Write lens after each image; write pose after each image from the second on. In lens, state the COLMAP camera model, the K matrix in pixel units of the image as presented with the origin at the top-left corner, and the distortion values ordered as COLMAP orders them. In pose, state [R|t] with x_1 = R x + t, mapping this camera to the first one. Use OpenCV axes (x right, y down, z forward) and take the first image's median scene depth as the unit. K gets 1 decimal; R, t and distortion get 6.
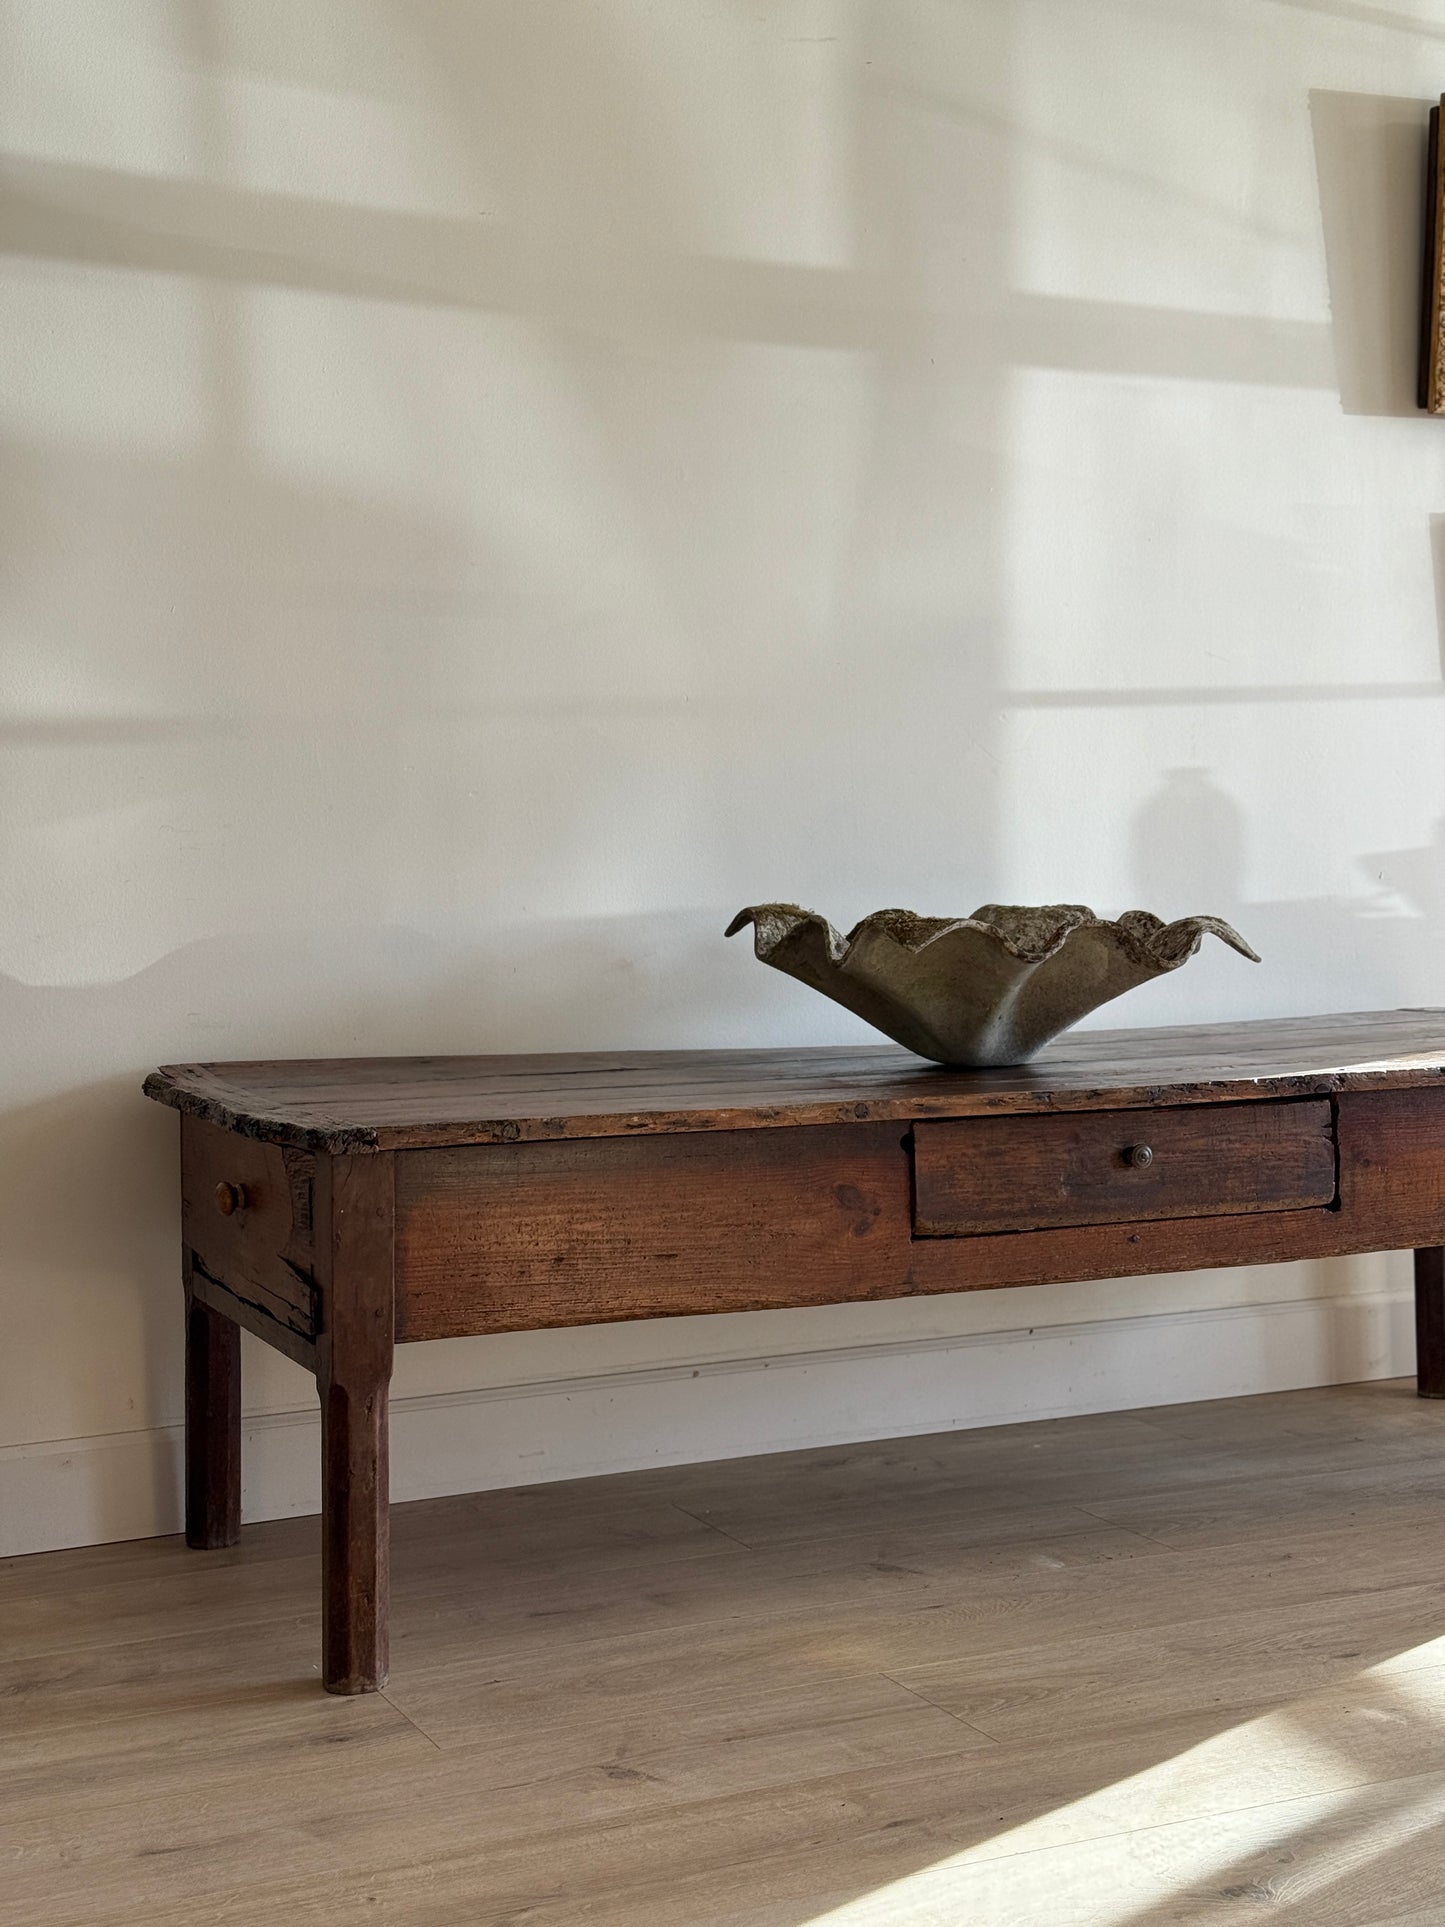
lens RADIAL K [[2693.3, 0, 717.9], [0, 2693.3, 955.8], [0, 0, 1]] dist [0.186434, -0.342641]
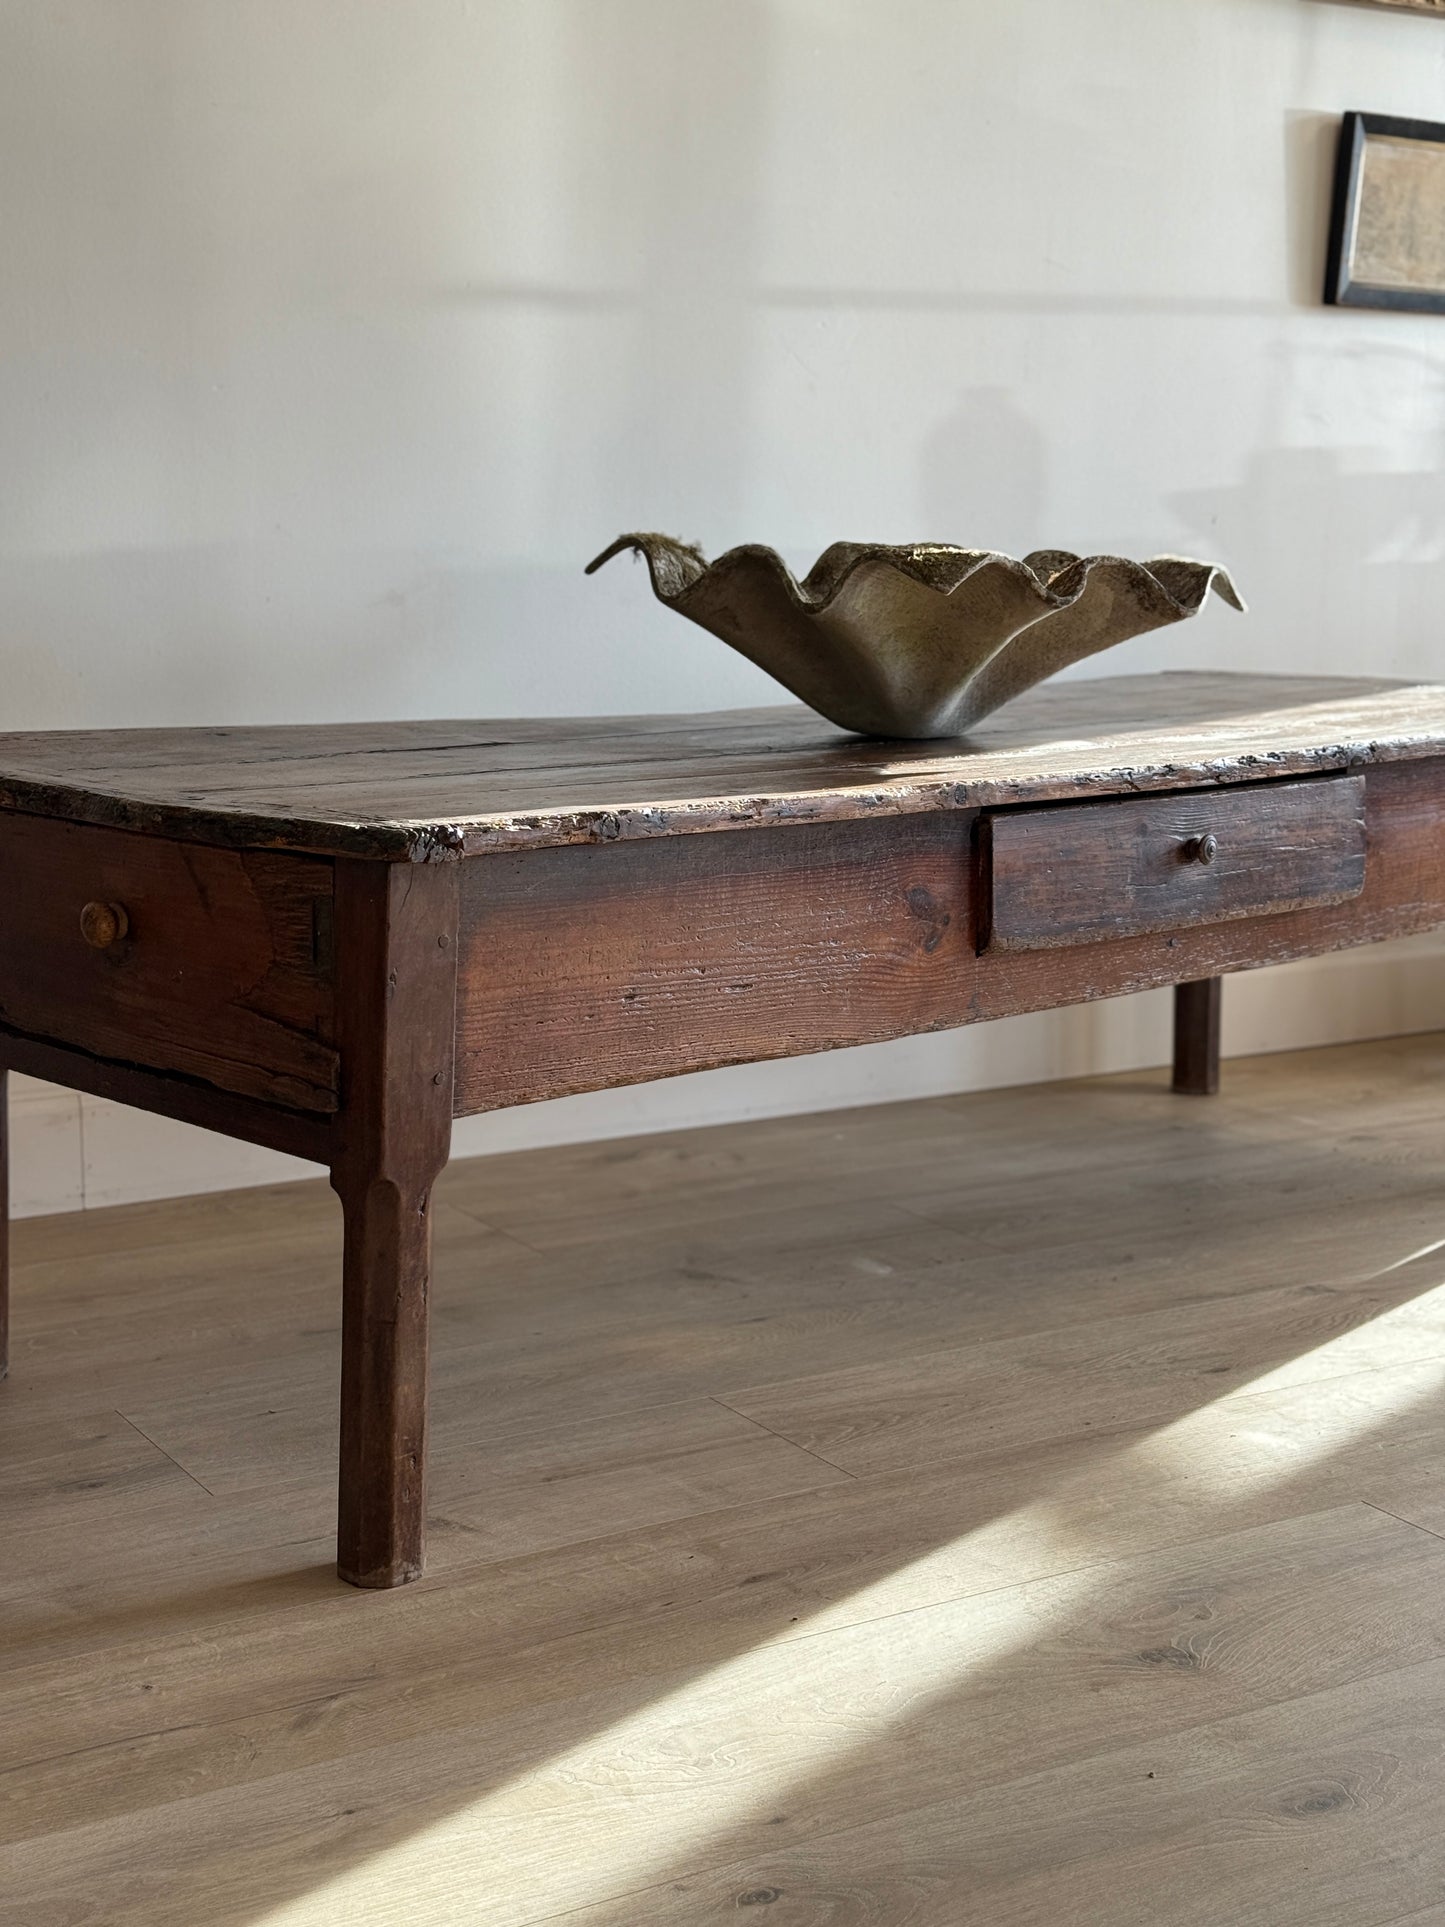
lens RADIAL K [[2687.1, 0, 698.6], [0, 2687.1, 966.5], [0, 0, 1]] dist [0.193800, -0.402777]
pose [[0.993959, 0.006496, 0.109557, -0.038772], [-0.020093, 0.992146, 0.123460, 0.014067], [-0.107895, -0.124915, 0.986283, 0.139728]]
